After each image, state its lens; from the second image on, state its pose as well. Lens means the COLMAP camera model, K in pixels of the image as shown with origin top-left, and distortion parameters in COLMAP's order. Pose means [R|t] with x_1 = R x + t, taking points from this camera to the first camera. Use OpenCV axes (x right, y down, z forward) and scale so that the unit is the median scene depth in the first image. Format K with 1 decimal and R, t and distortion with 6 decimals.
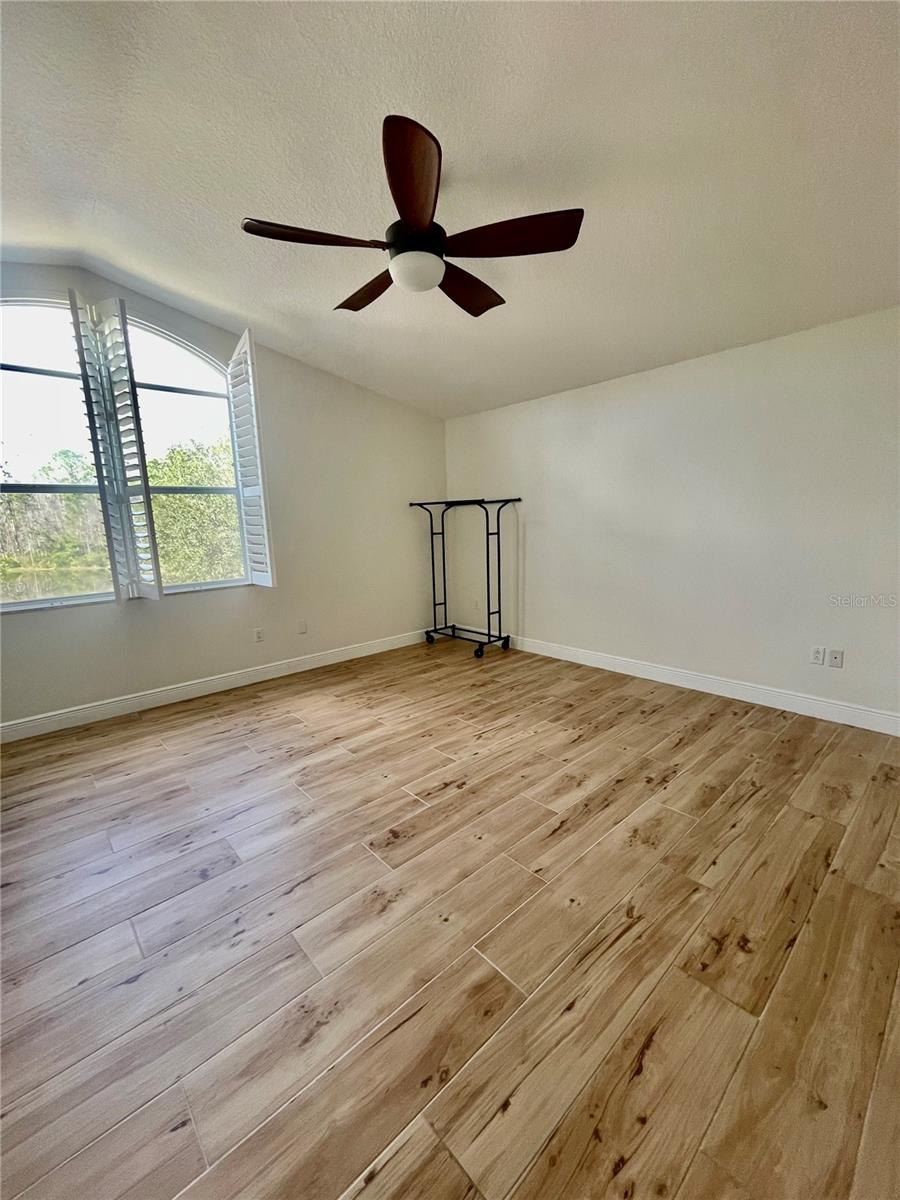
lens RADIAL K [[487.8, 0, 453.5], [0, 487.8, 604.7], [0, 0, 1]] dist [-0.001913, -0.002667]
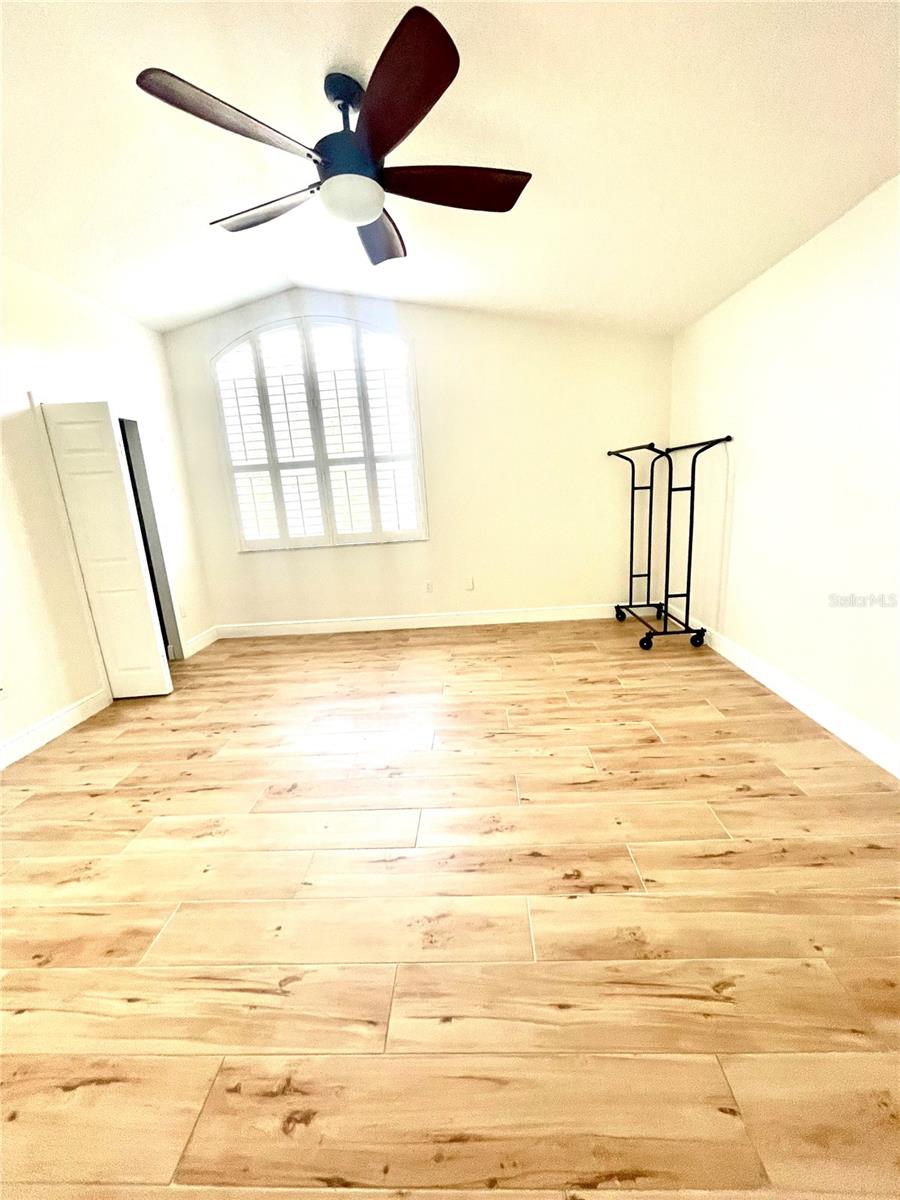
lens RADIAL K [[487.8, 0, 455.3], [0, 487.8, 600.5], [0, 0, 1]] dist [-0.001913, -0.002667]
pose [[0.713036, 0.145068, -0.685956, 0.483930], [-0.078239, 0.988713, 0.127769, -0.061767], [0.696749, -0.037435, 0.716338, 0.295003]]
